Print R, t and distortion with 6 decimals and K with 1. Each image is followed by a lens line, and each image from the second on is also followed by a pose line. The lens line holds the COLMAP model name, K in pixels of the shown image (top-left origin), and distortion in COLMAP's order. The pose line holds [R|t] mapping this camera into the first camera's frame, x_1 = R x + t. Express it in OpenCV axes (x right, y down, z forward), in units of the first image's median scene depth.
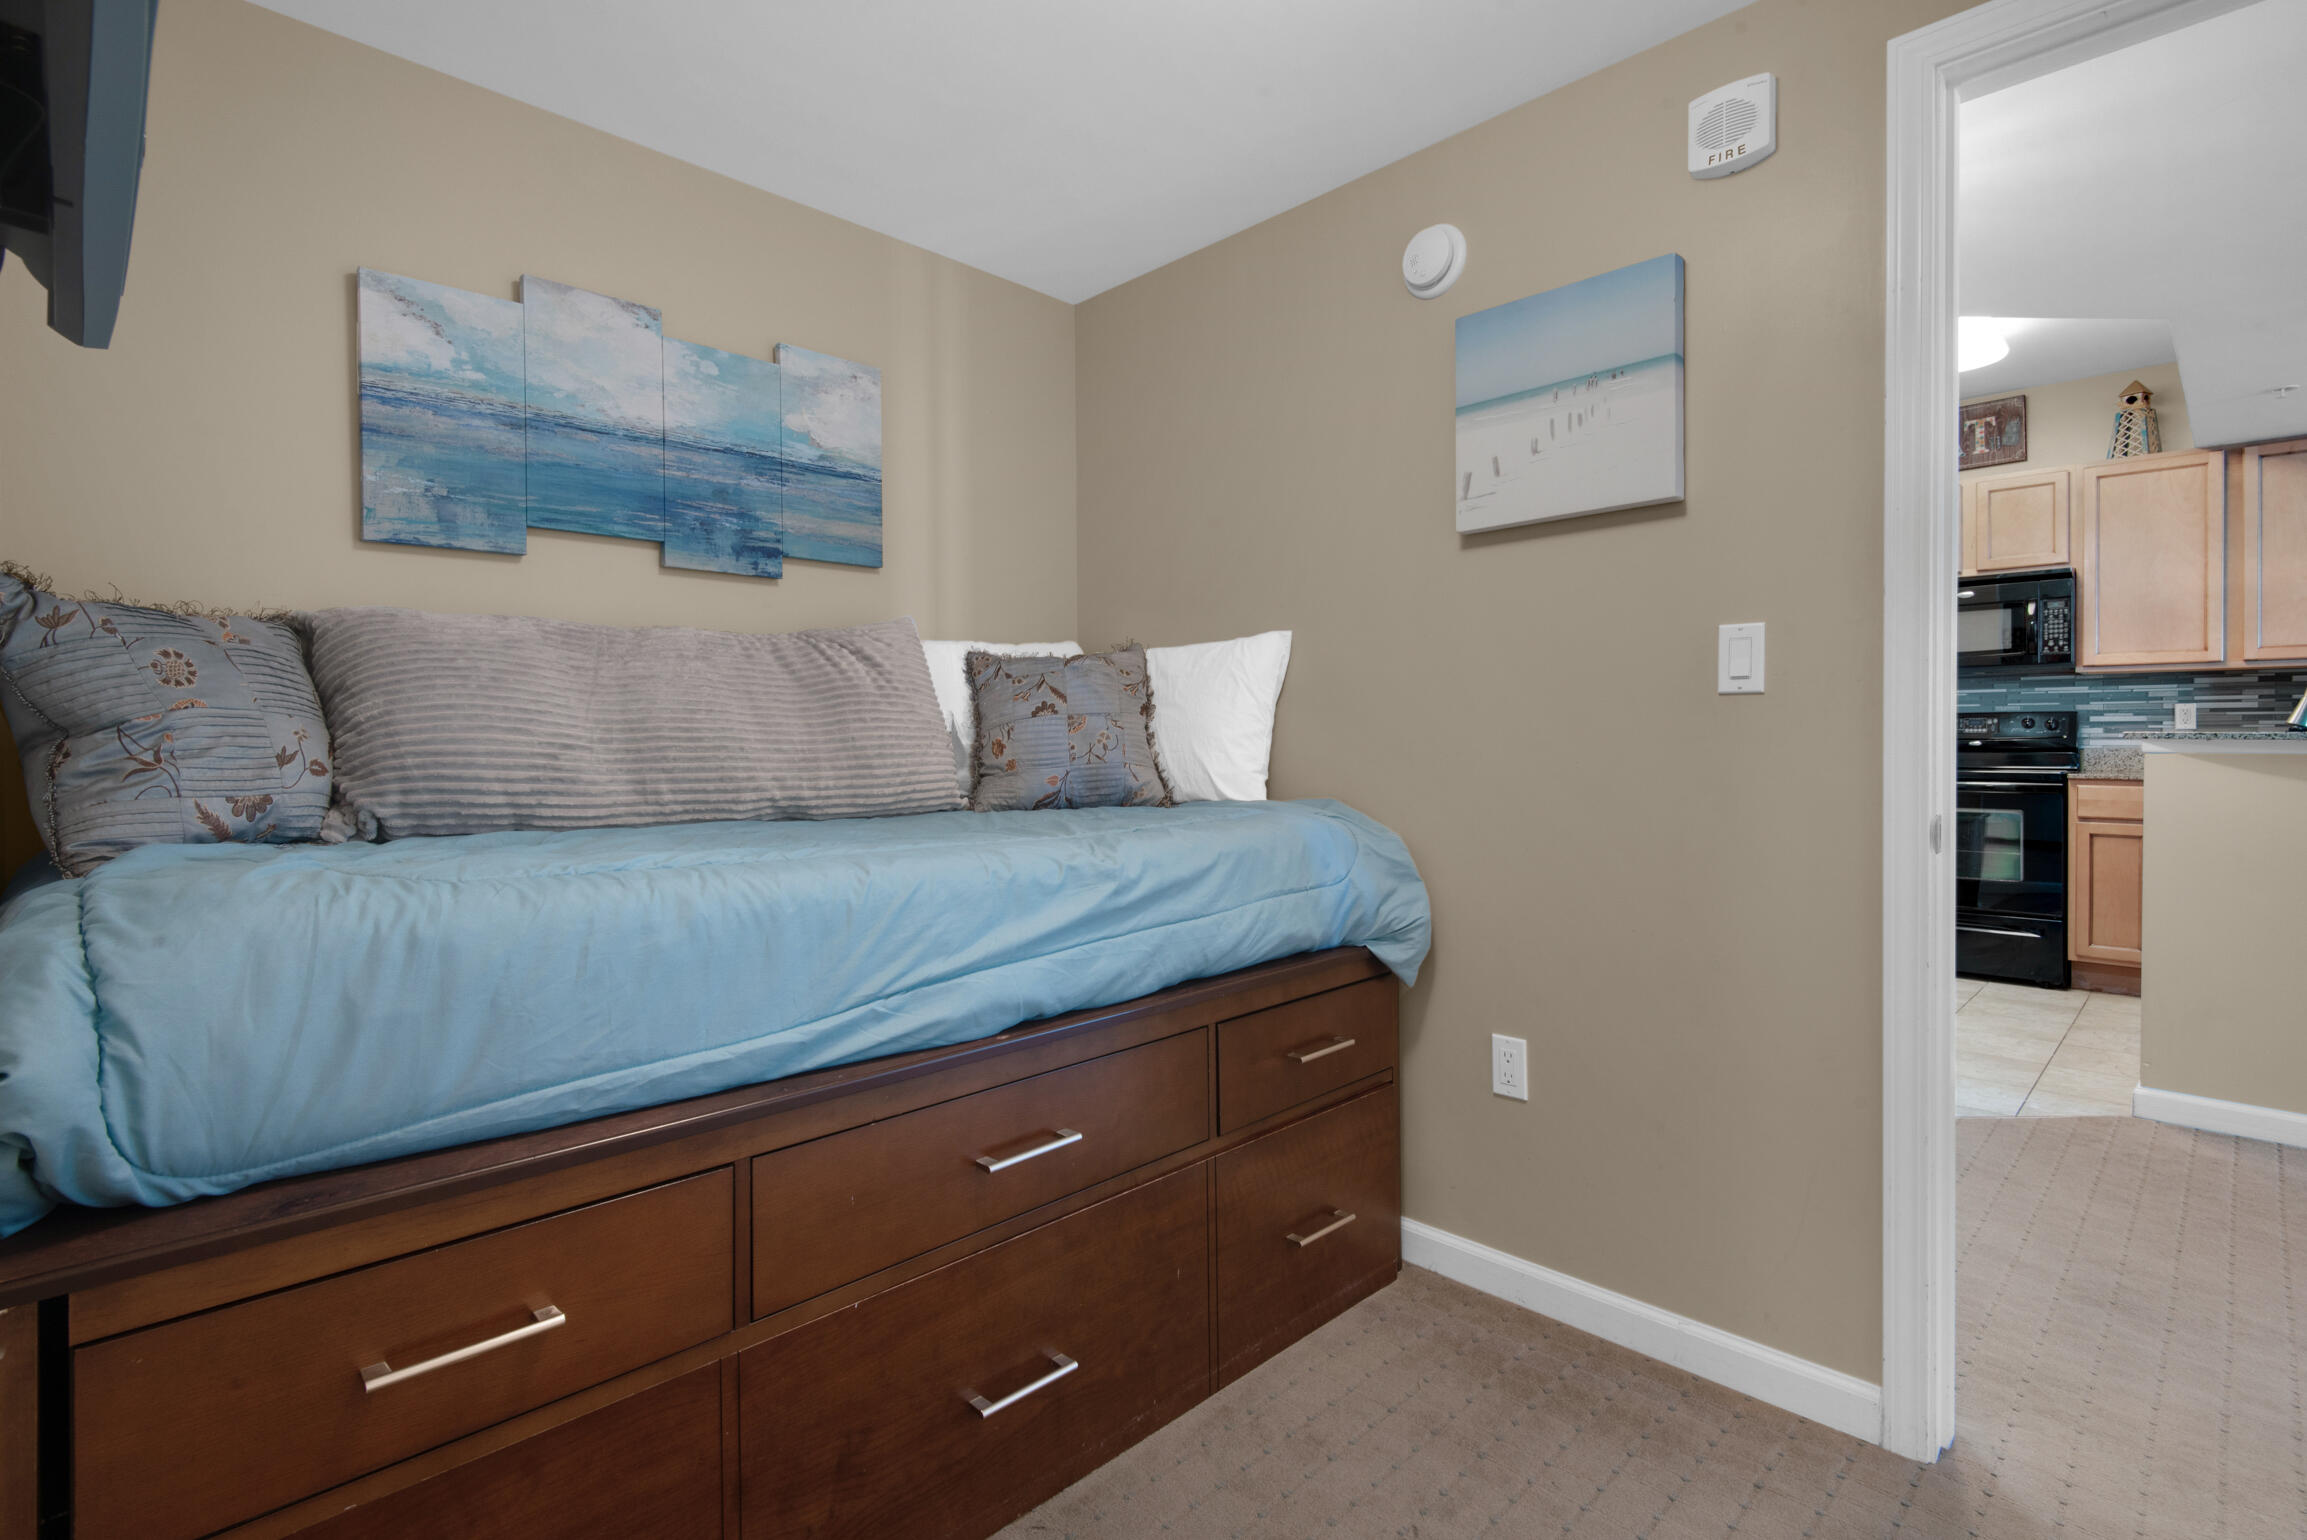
lens RADIAL K [[1071.7, 0, 1110.4], [0, 1071.7, 751.2], [0, 0, 1]] dist [0.003377, -0.000701]
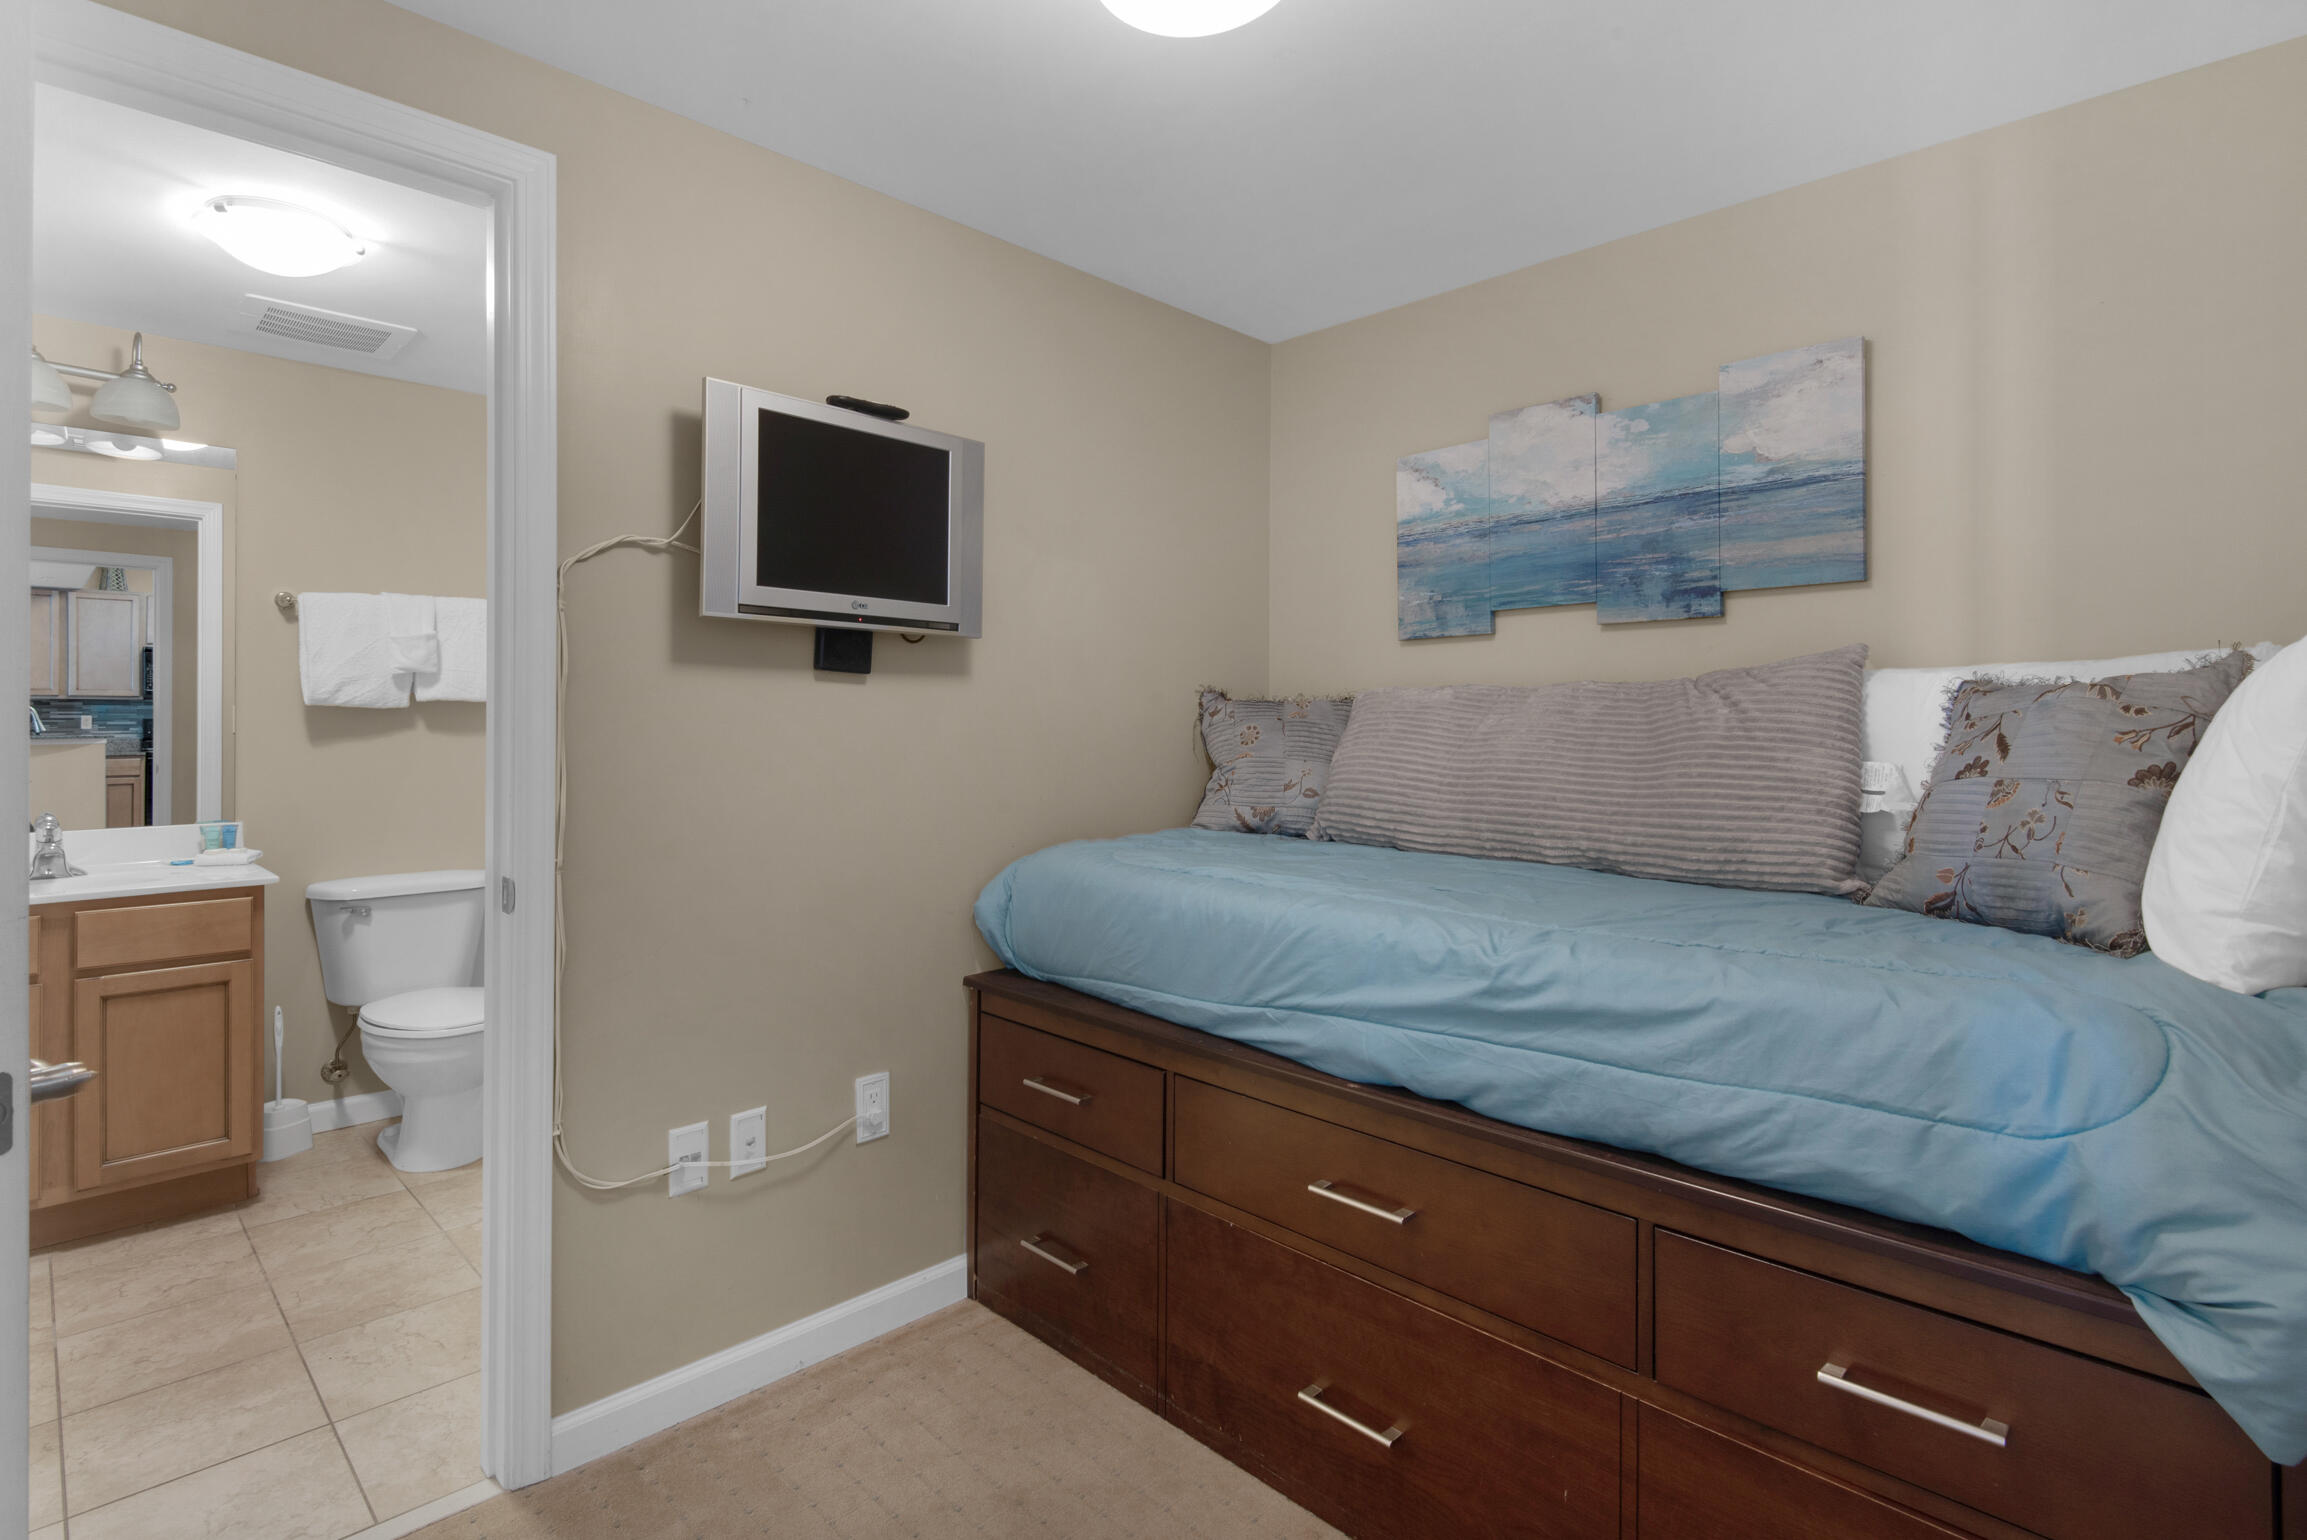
lens RADIAL K [[1107.1, 0, 1156.9], [0, 1107.1, 715.8], [0, 0, 1]] dist [0.008723, -0.000187]
pose [[0.022394, -0.000726, -0.999749, 0.734011], [-0.015454, 0.999880, -0.001073, -0.074759], [0.999630, 0.015474, 0.022380, 0.553771]]
